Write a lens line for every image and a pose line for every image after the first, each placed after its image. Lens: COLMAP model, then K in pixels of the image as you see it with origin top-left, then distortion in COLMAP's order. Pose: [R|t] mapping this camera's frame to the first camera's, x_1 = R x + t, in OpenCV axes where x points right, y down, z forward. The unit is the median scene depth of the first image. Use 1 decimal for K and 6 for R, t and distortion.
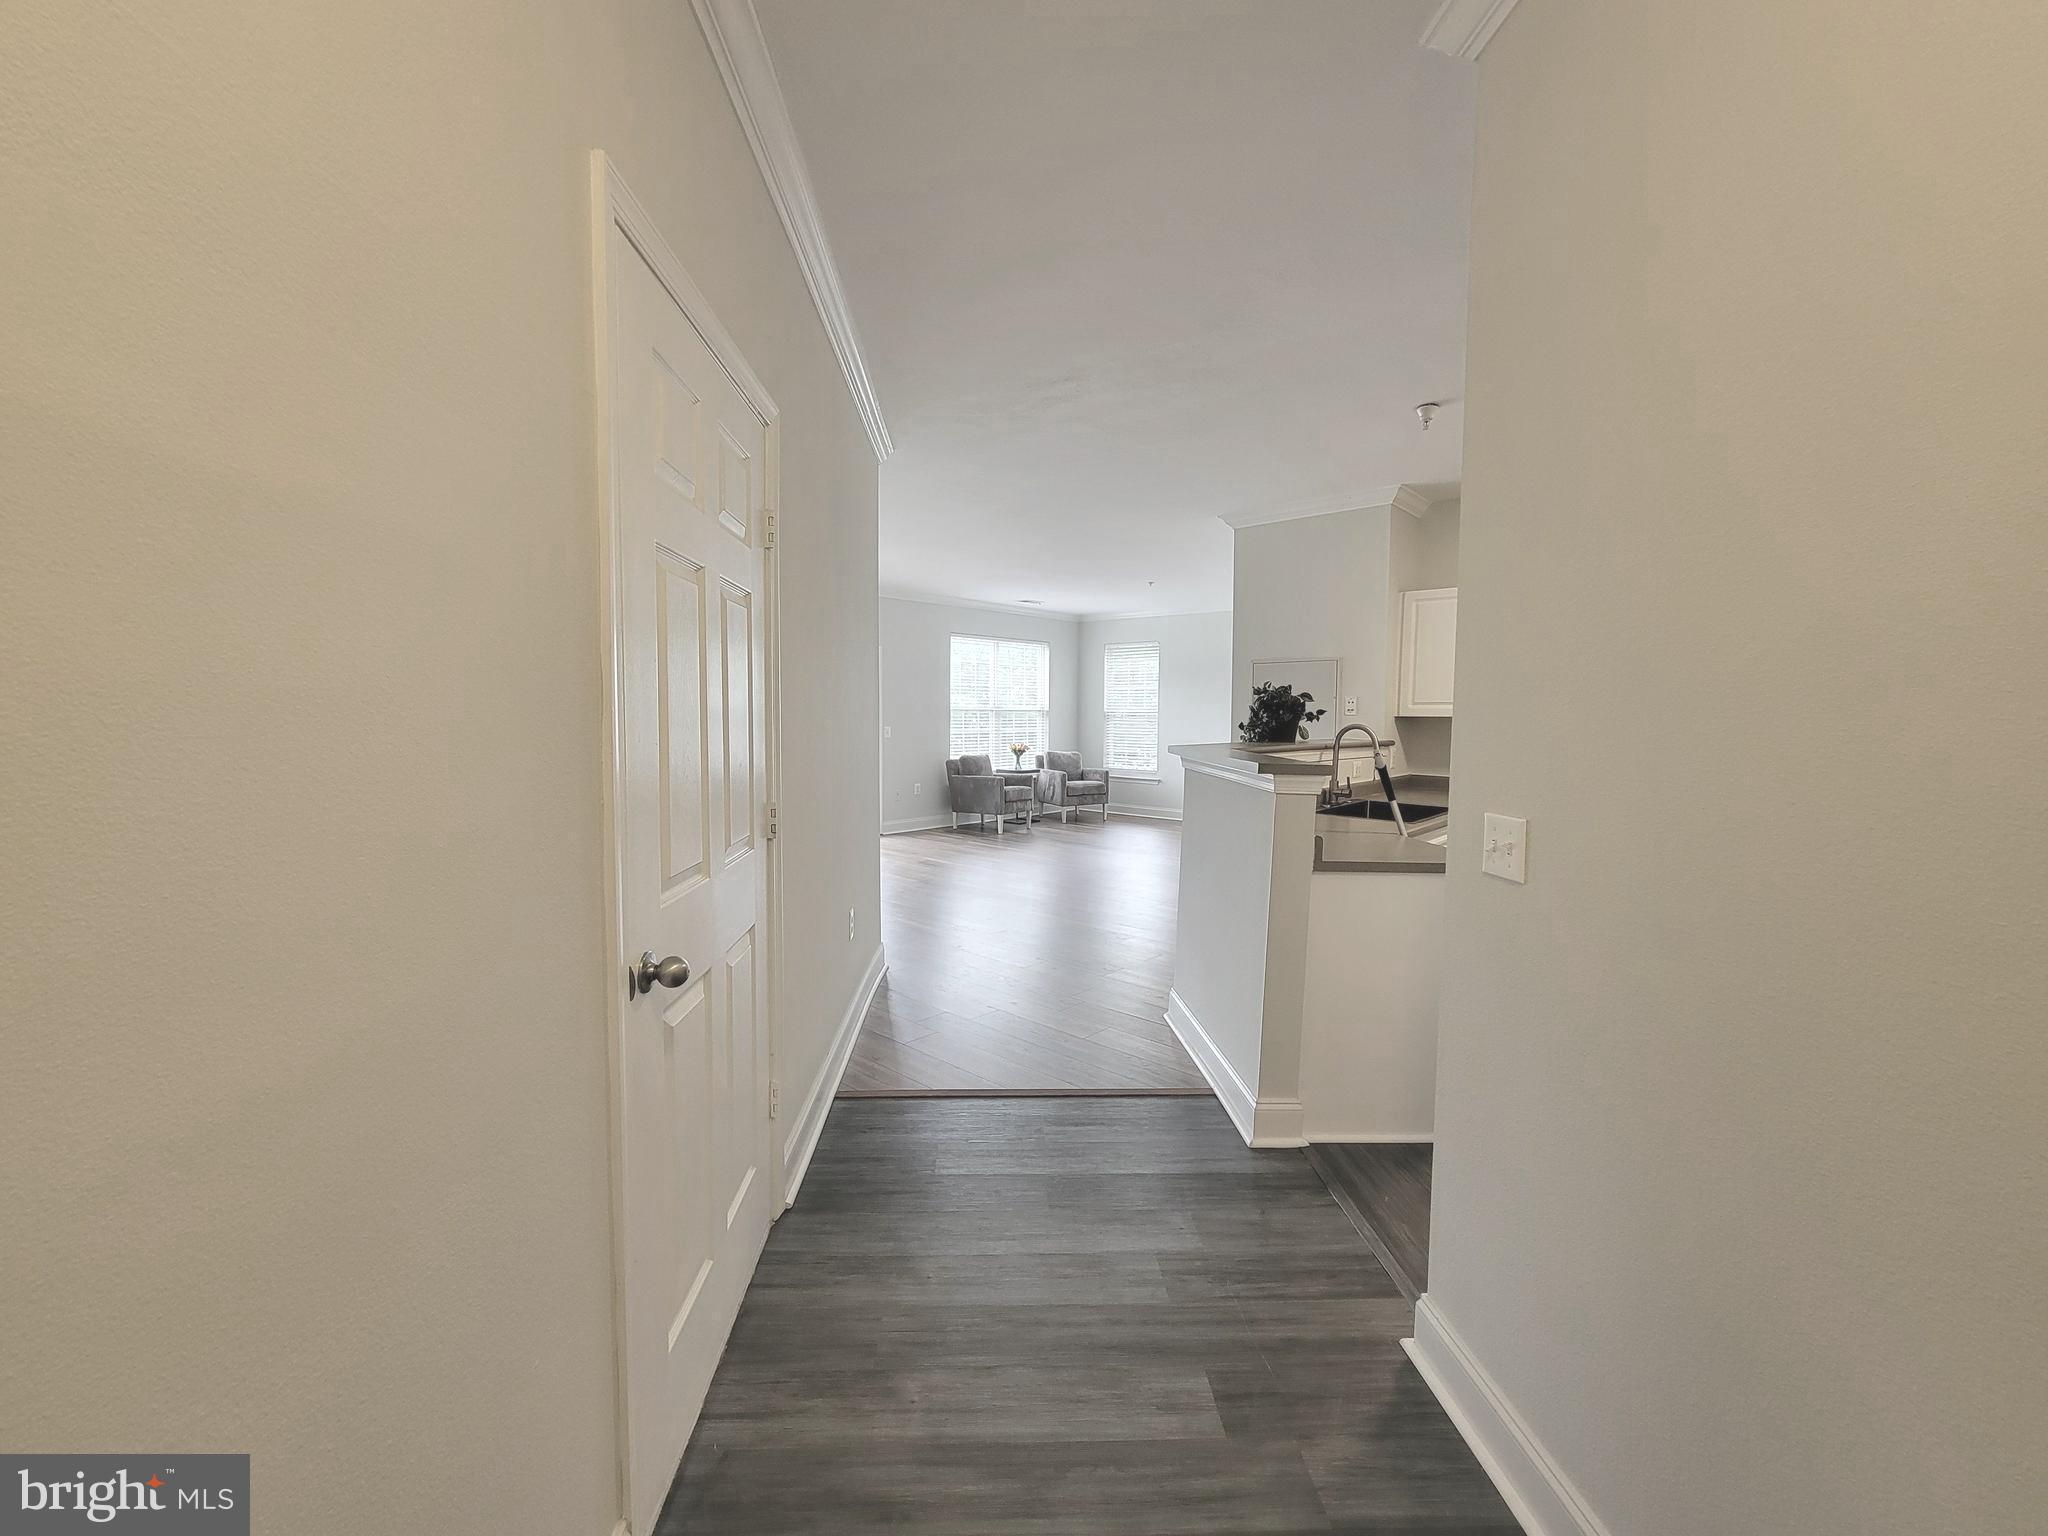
lens RADIAL K [[833.3, 0, 1024.0], [0, 833.3, 768.0], [0, 0, 1]] dist [-0.000176, -0.000034]
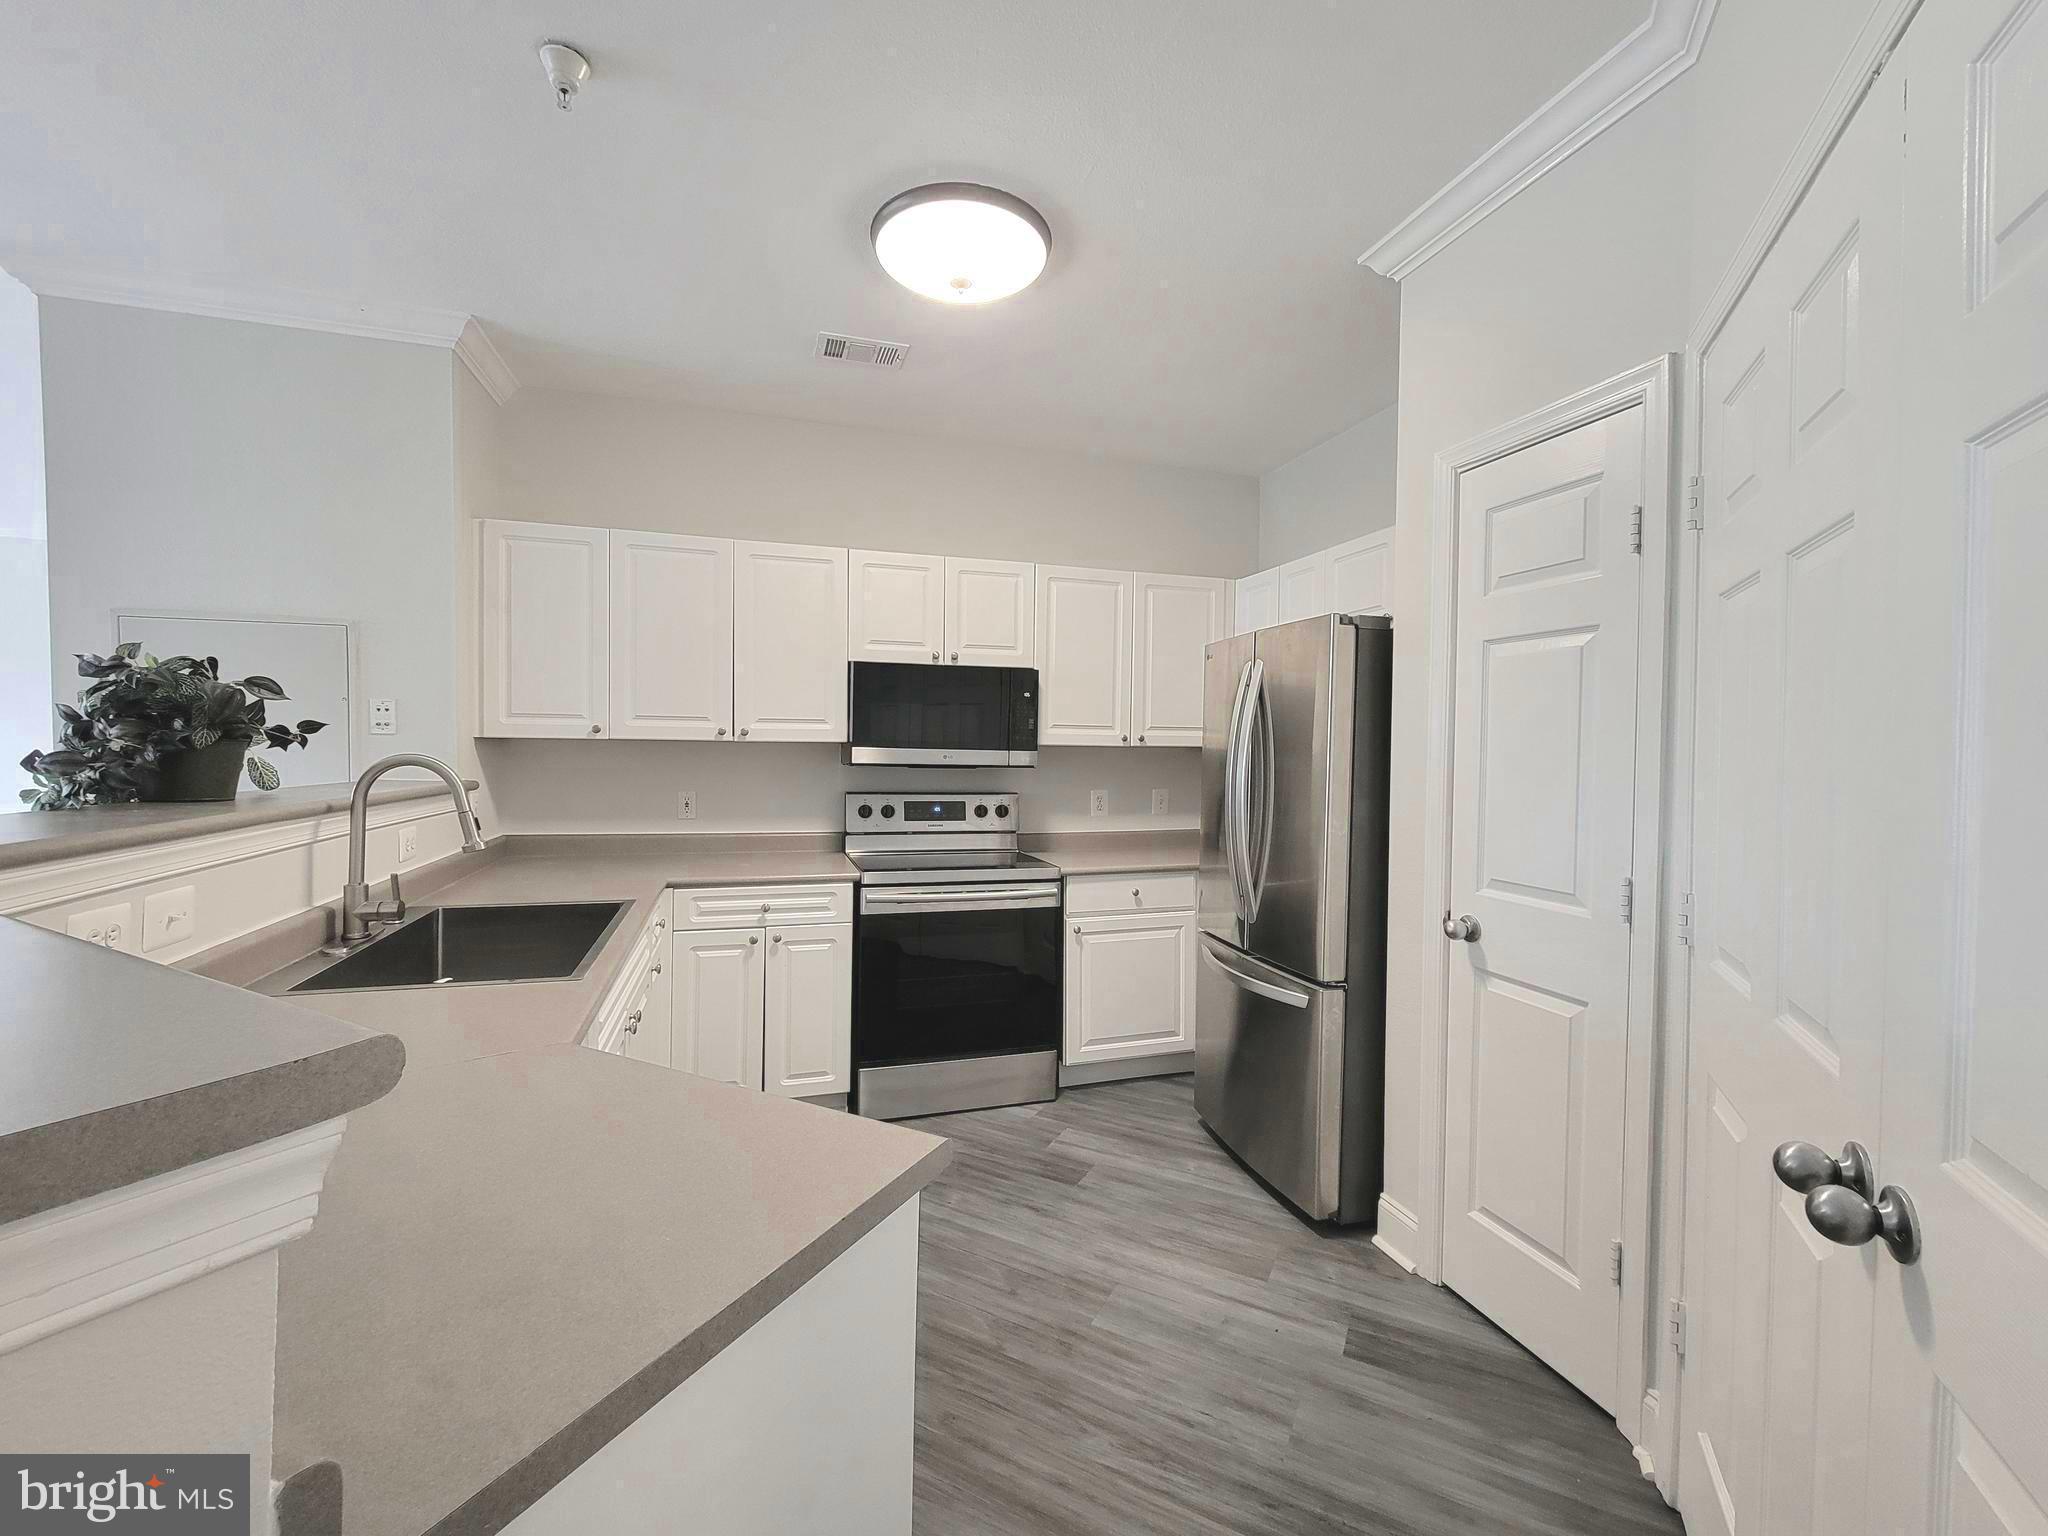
lens RADIAL K [[833.3, 0, 1024.0], [0, 833.3, 768.0], [0, 0, 1]] dist [-0.000176, -0.000034]
pose [[0.503914, -0.025919, 0.863365, 0.170651], [0.047957, 0.998847, 0.001996, -0.028860], [-0.862422, 0.040398, 0.504576, 0.468162]]
